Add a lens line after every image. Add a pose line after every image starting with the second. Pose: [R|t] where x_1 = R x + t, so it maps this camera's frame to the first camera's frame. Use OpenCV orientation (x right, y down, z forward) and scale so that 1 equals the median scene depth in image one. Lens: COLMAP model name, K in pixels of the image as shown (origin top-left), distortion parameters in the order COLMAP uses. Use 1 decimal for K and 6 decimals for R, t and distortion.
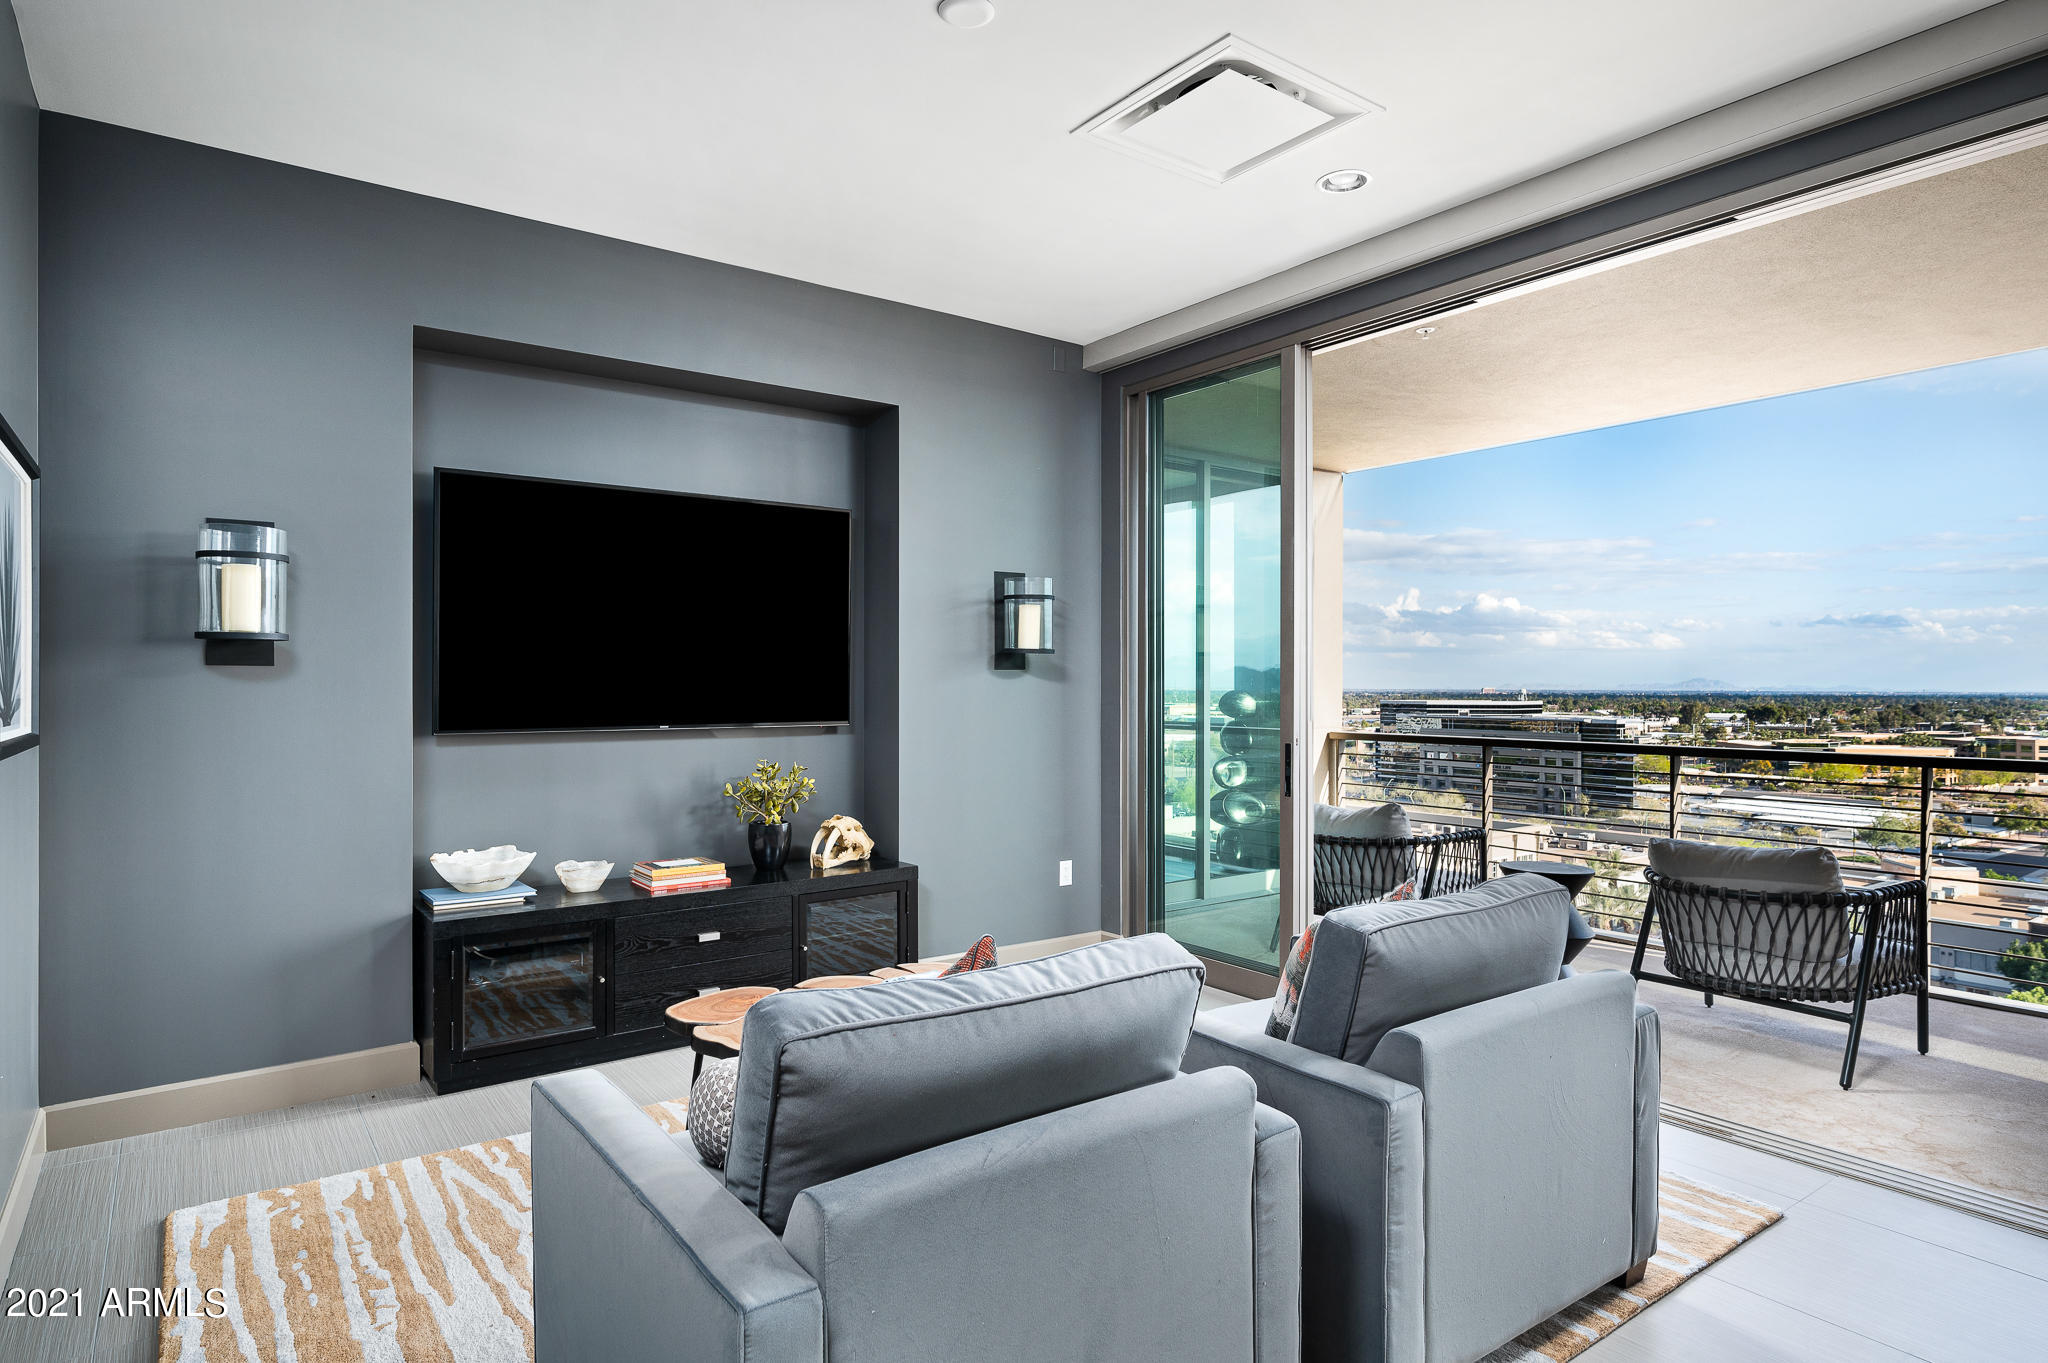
lens RADIAL K [[1125.4, 0, 1013.5], [0, 1125.4, 679.8], [0, 0, 1]] dist [-0.006439, 0.000948]
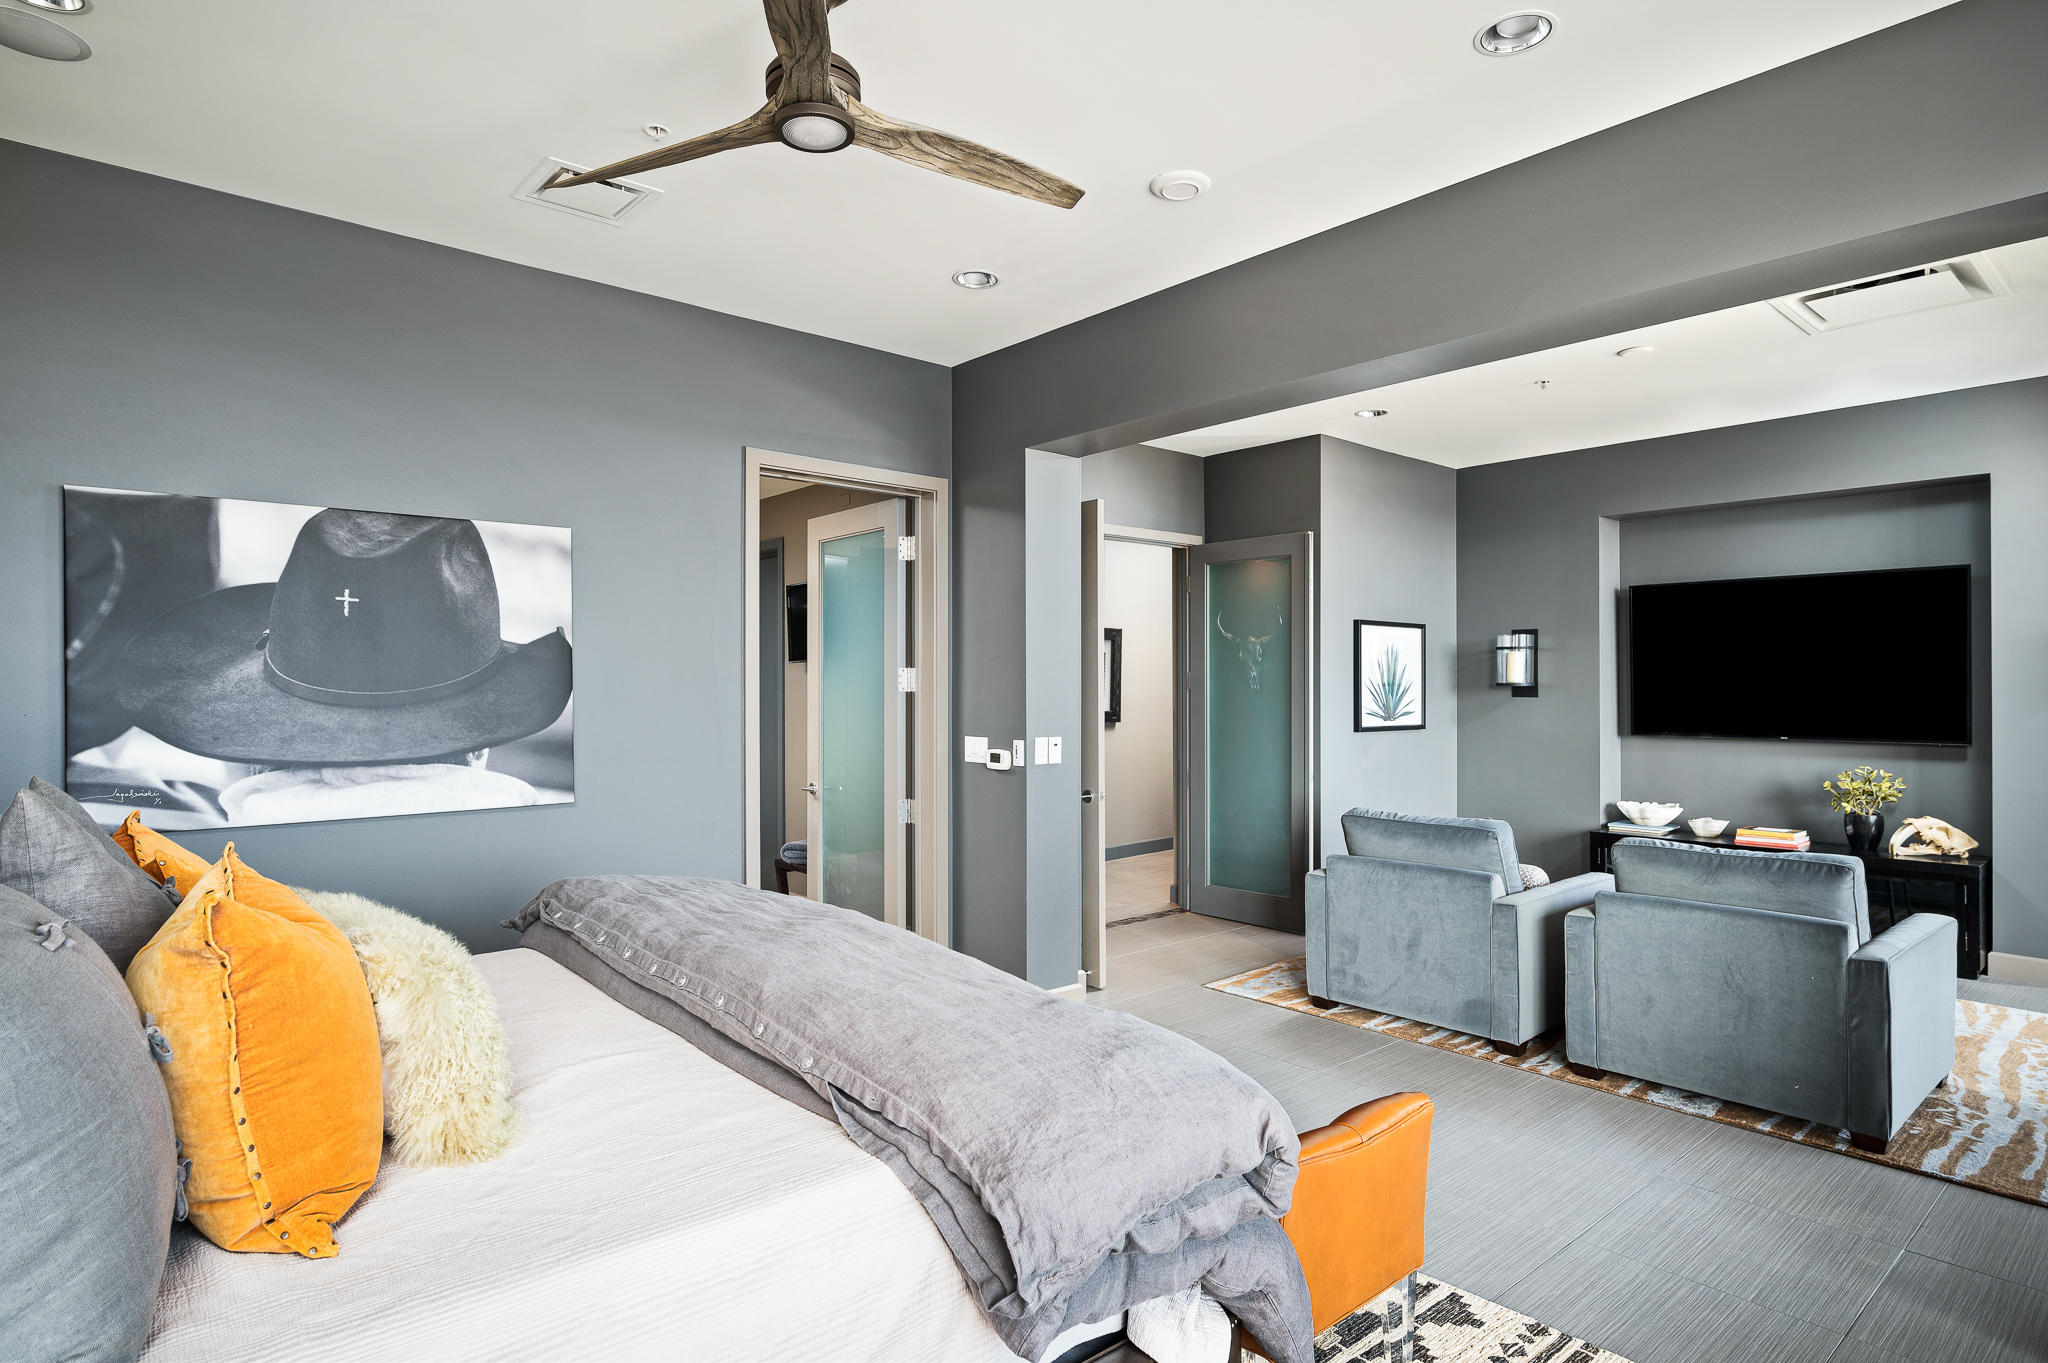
lens RADIAL K [[1105.2, 0, 1008.8], [0, 1105.2, 682.1], [0, 0, 1]] dist [0.000405, -0.001534]
pose [[0.086301, -0.009240, -0.996226, 1.124569], [0.002441, 0.999956, -0.009064, -0.022267], [0.996266, -0.001650, 0.086320, -0.135207]]
